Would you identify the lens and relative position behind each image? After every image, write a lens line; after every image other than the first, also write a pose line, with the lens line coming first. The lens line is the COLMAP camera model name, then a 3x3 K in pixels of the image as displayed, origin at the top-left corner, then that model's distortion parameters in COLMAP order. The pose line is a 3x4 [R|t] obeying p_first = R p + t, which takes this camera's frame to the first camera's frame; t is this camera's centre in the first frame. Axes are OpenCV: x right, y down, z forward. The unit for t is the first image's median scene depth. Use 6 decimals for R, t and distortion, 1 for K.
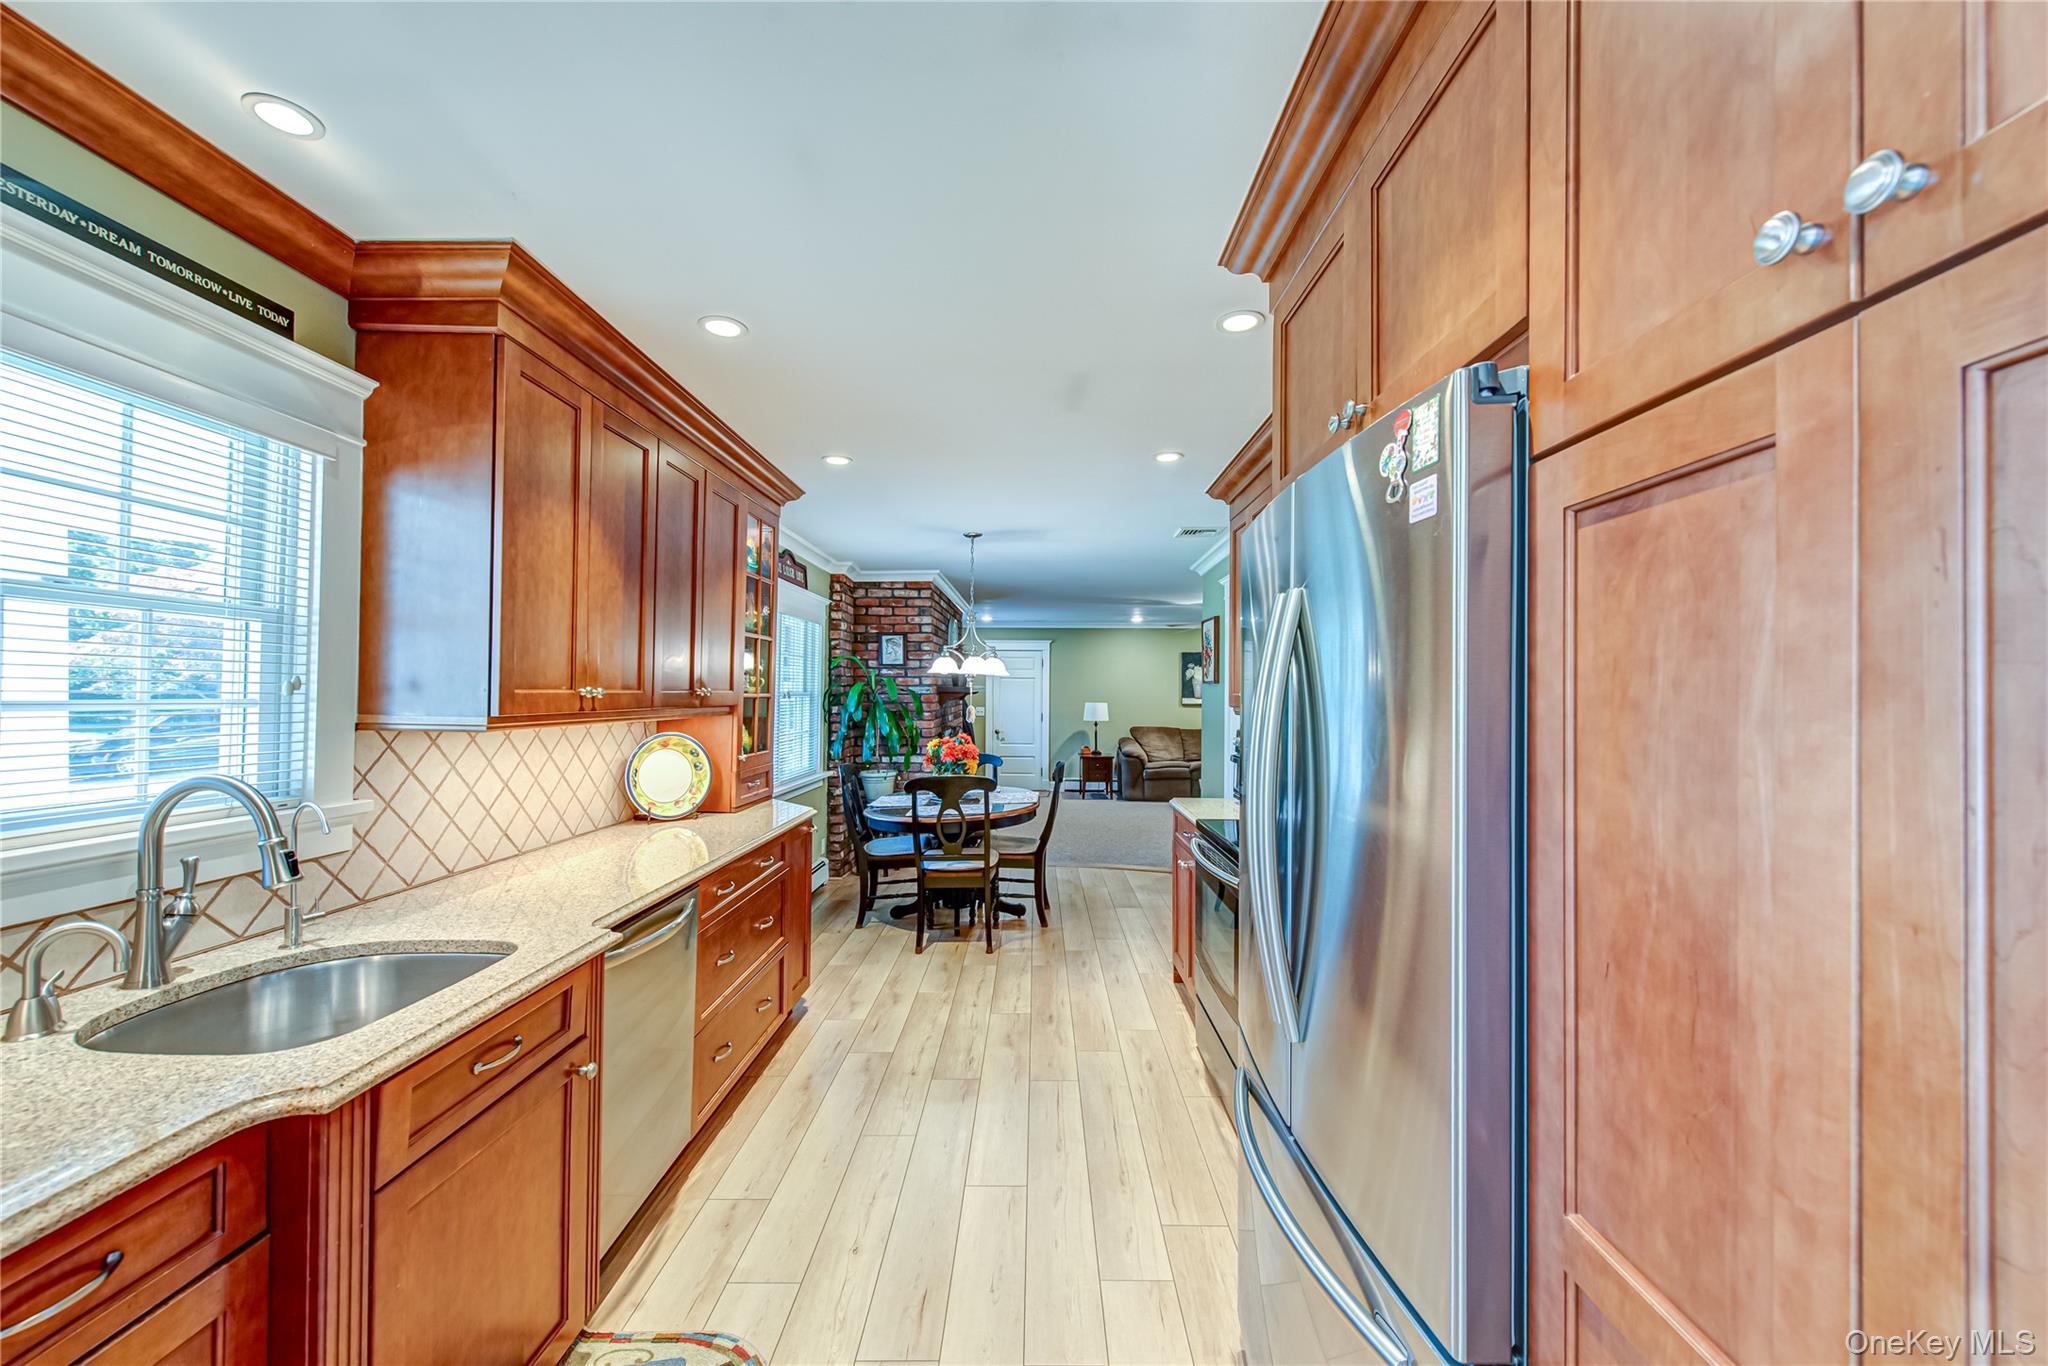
lens RADIAL K [[796.2, 0, 1025.2], [0, 796.2, 685.7], [0, 0, 1]] dist [0.013865, -0.004660]
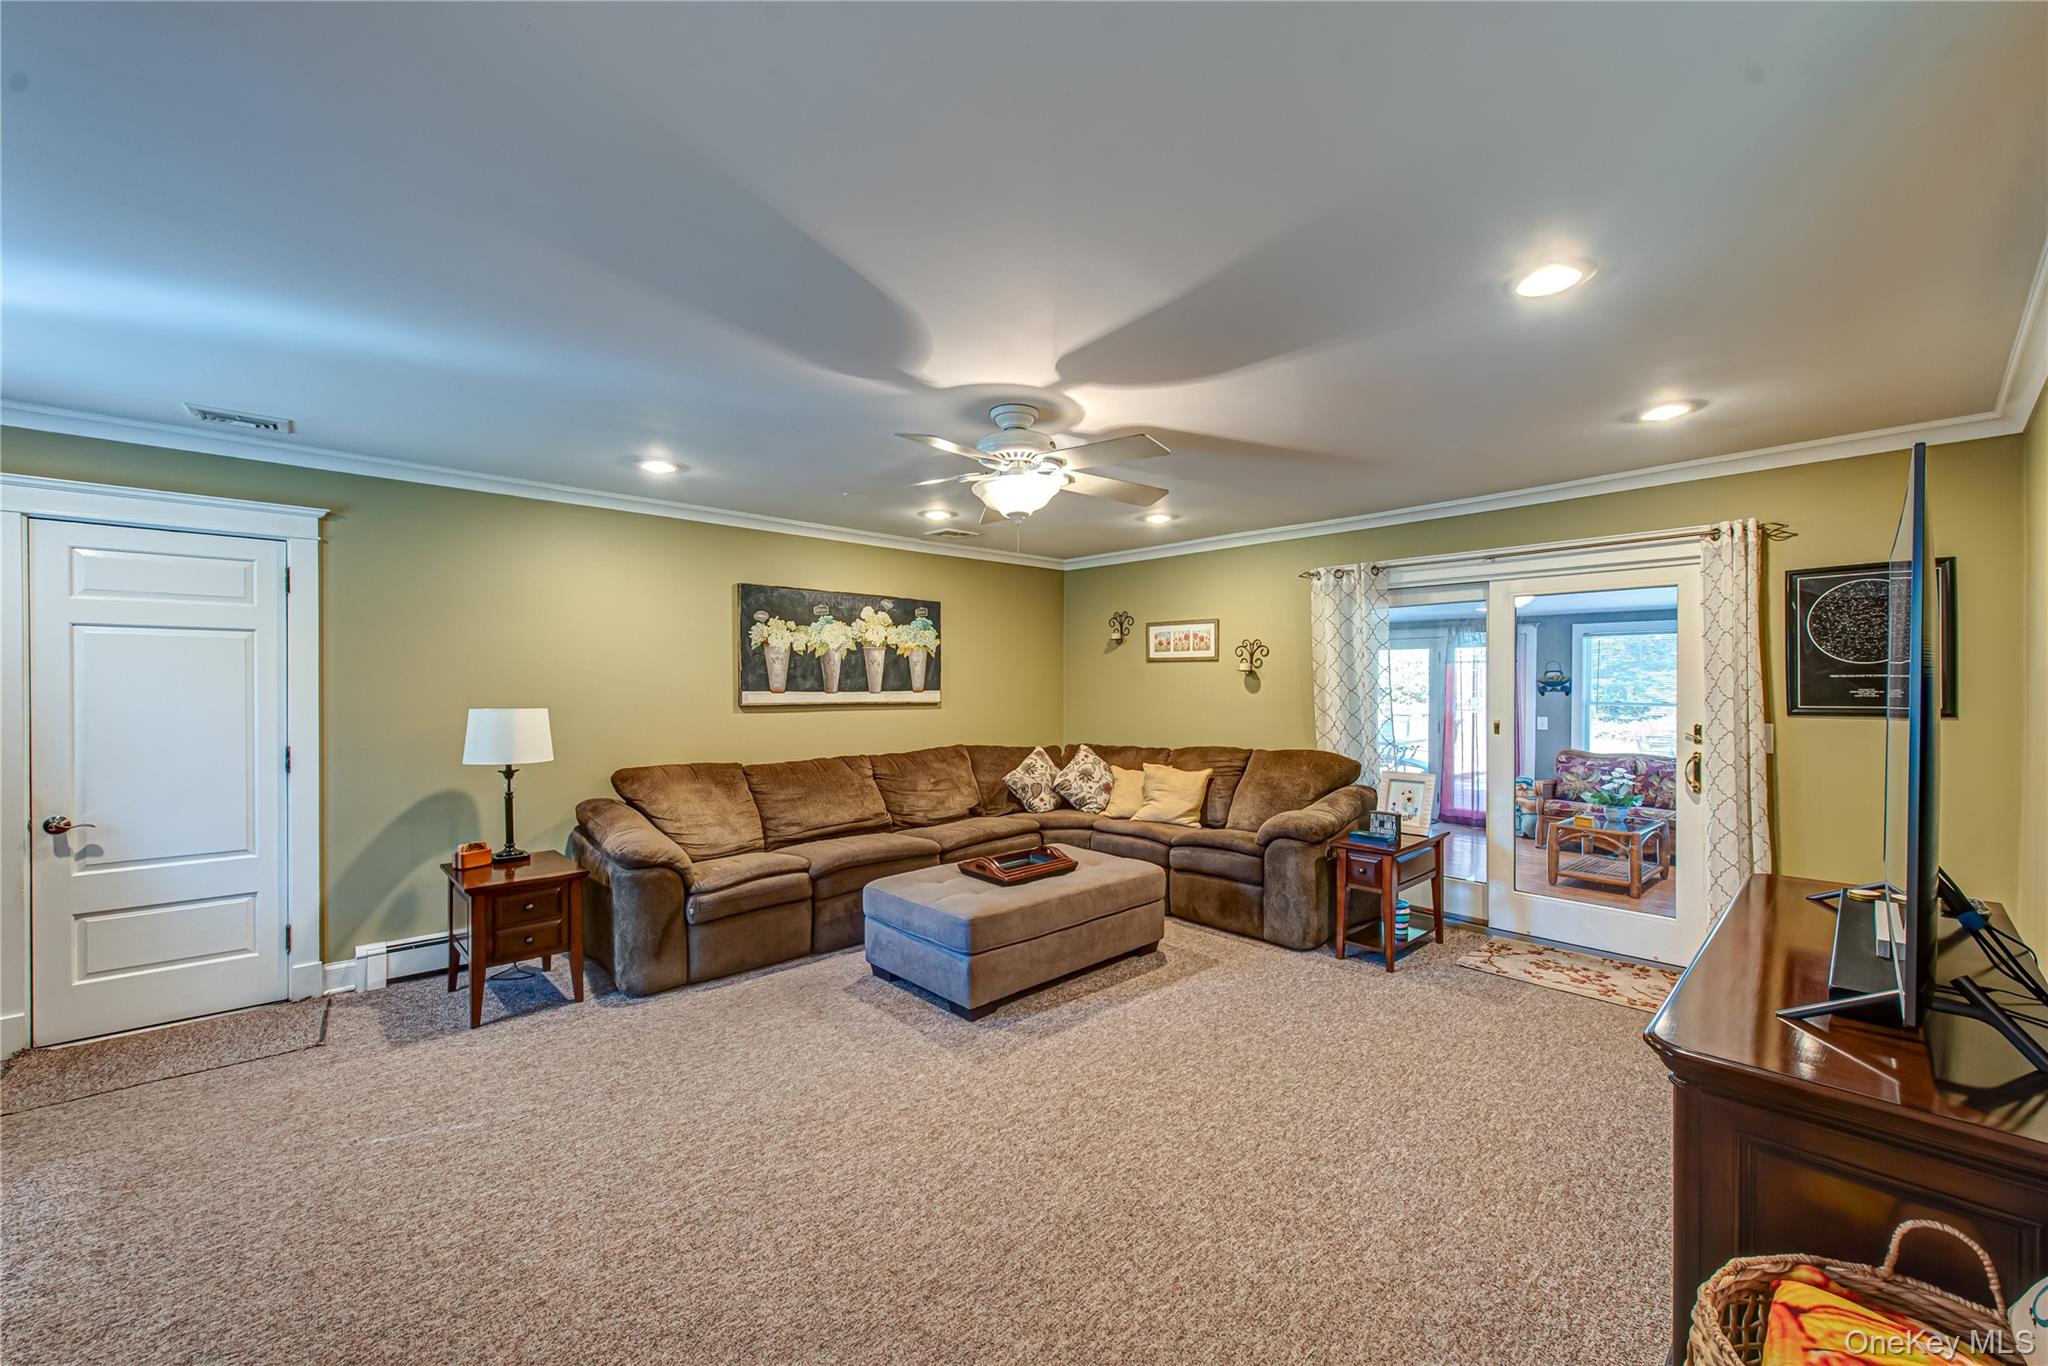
lens RADIAL K [[796.2, 0, 1032.4], [0, 796.2, 689.9], [0, 0, 1]] dist [0.013865, -0.004660]
pose [[0.718341, -0.009362, 0.695628, 0.013868], [-0.004138, 0.999834, 0.017729, 0.006727], [-0.695679, -0.015614, 0.718183, 0.616203]]
